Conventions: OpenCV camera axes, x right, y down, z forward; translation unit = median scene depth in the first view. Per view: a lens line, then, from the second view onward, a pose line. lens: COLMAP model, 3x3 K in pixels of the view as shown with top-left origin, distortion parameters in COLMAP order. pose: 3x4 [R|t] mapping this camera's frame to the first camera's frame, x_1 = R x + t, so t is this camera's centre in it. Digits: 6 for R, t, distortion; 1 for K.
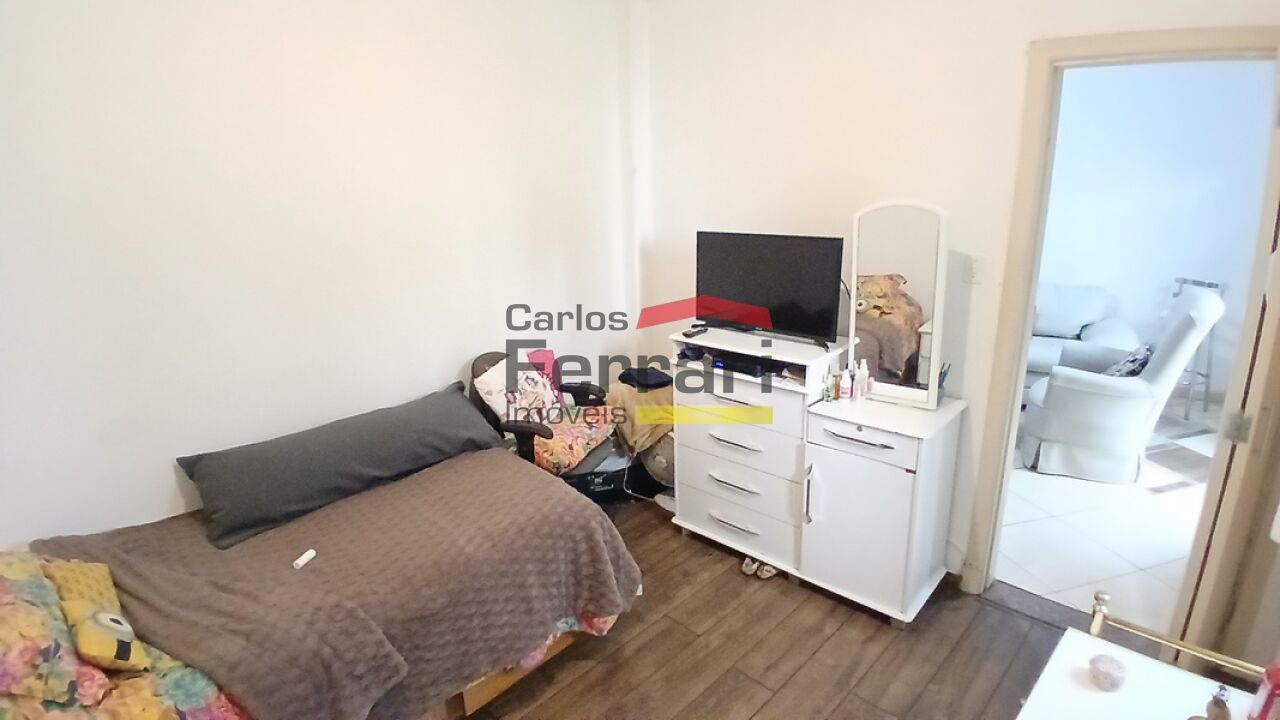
lens RADIAL K [[634.9, 0, 636.1], [0, 634.9, 363.0], [0, 0, 1]] dist [0.011550, -0.053407]
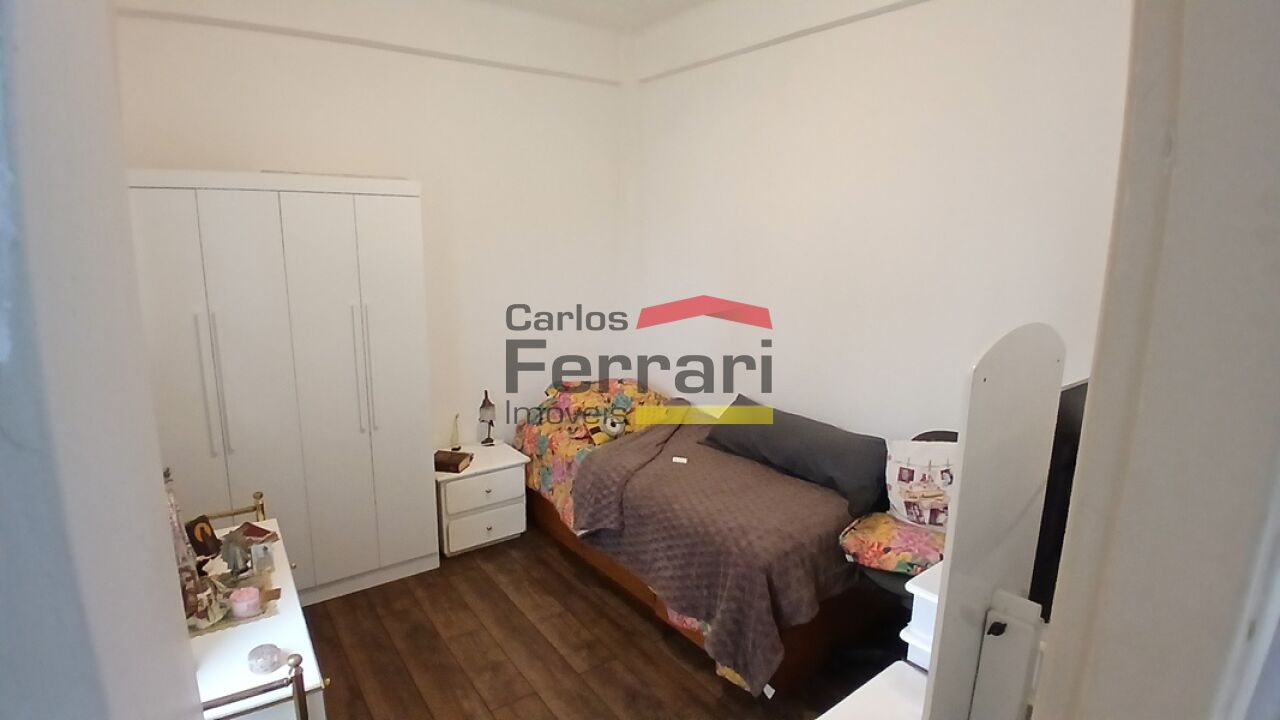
lens RADIAL K [[634.9, 0, 636.1], [0, 634.9, 363.0], [0, 0, 1]] dist [0.011550, -0.053407]
pose [[-0.206833, 0.201461, -0.957410, 0.908963], [-0.272167, 0.928096, 0.254090, -0.277106], [0.939758, 0.313130, -0.137130, 0.921997]]
